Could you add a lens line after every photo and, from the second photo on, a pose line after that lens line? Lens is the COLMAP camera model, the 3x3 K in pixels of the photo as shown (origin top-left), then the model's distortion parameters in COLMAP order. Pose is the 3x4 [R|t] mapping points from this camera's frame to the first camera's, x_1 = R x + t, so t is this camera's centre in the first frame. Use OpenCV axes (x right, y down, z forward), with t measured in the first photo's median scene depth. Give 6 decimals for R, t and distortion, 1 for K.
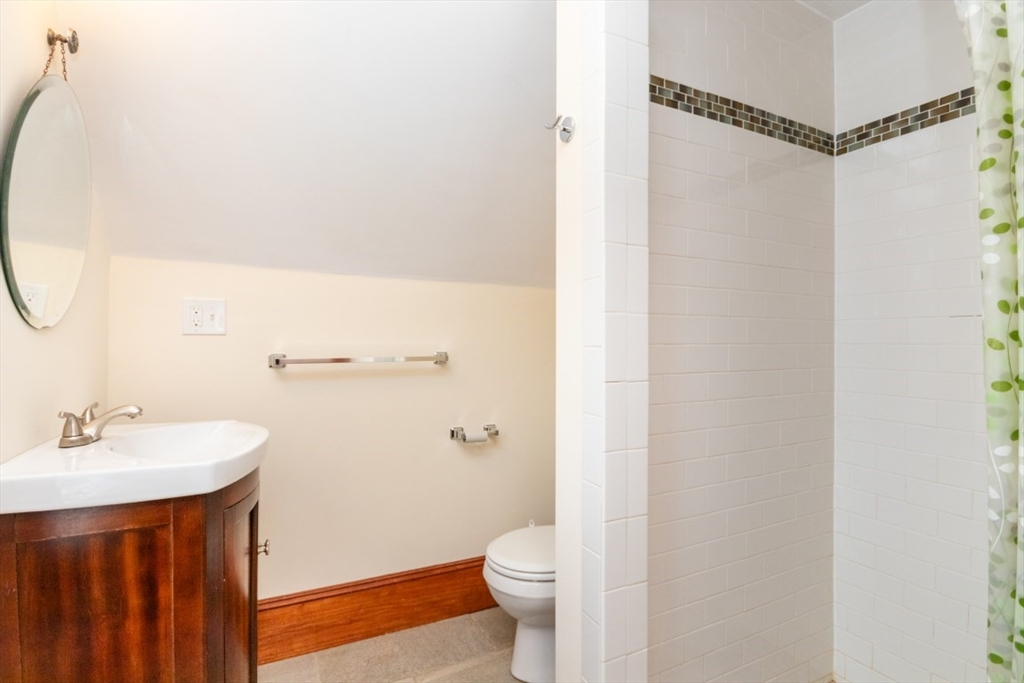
lens RADIAL K [[487.0, 0, 519.4], [0, 487.0, 352.1], [0, 0, 1]] dist [0.003527, -0.014864]
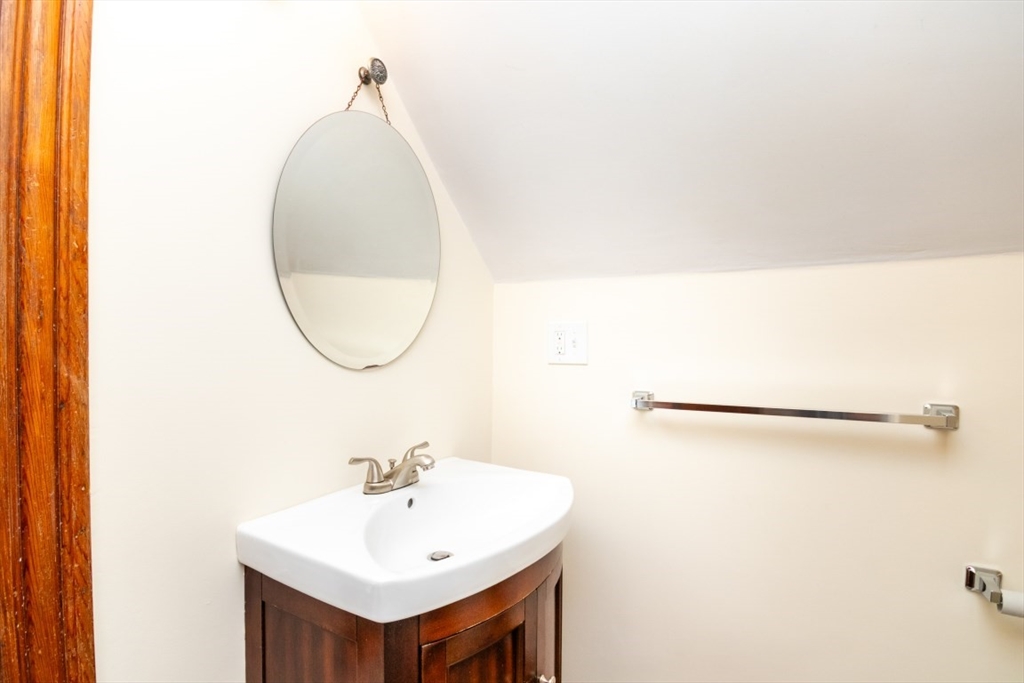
lens RADIAL K [[487.0, 0, 519.4], [0, 487.0, 352.1], [0, 0, 1]] dist [0.003527, -0.014864]
pose [[0.531846, 0.008001, -0.846803, 0.026550], [-0.011359, 0.999933, 0.002314, -0.058382], [0.846765, 0.008388, 0.531901, 0.482369]]
